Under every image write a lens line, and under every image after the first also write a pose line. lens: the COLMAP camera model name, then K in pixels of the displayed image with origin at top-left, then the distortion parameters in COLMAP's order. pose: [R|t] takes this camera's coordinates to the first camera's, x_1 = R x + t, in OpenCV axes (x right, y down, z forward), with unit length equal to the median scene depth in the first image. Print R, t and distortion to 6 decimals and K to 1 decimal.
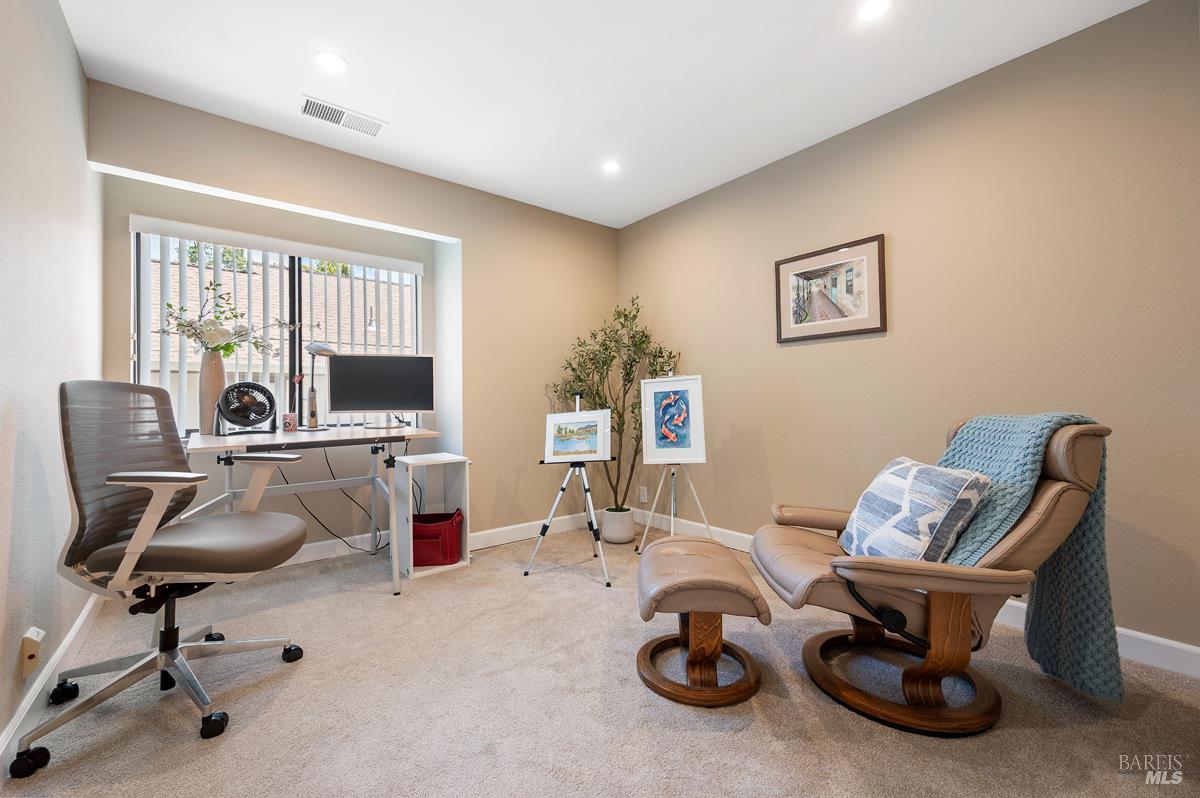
lens RADIAL K [[500.3, 0, 583.3], [0, 500.3, 388.4], [0, 0, 1]] dist [0.001153, -0.001031]
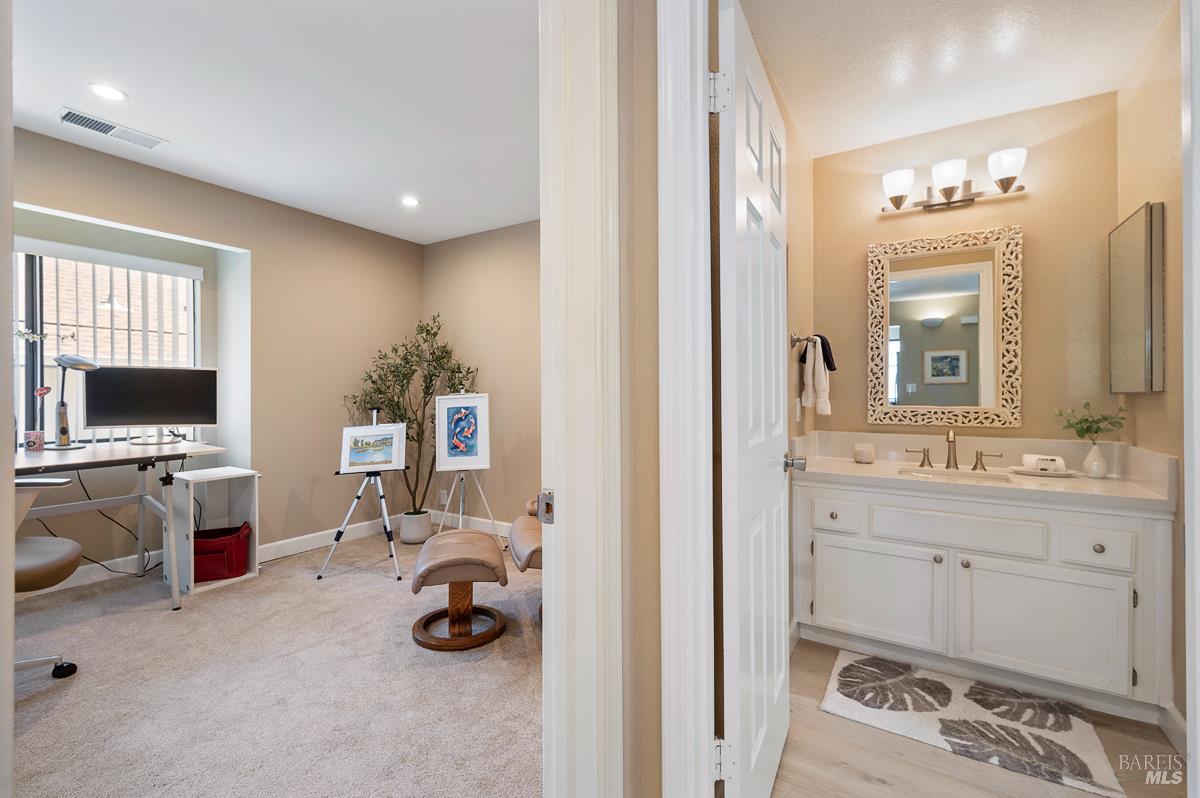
lens RADIAL K [[553.3, 0, 602.8], [0, 553.3, 389.0], [0, 0, 1]] dist [0.004647, 0.000553]
pose [[0.941437, 0.011533, 0.336991, 0.050591], [-0.018976, 0.999643, 0.018801, -0.065543], [-0.336654, -0.024095, 0.941320, -0.303318]]
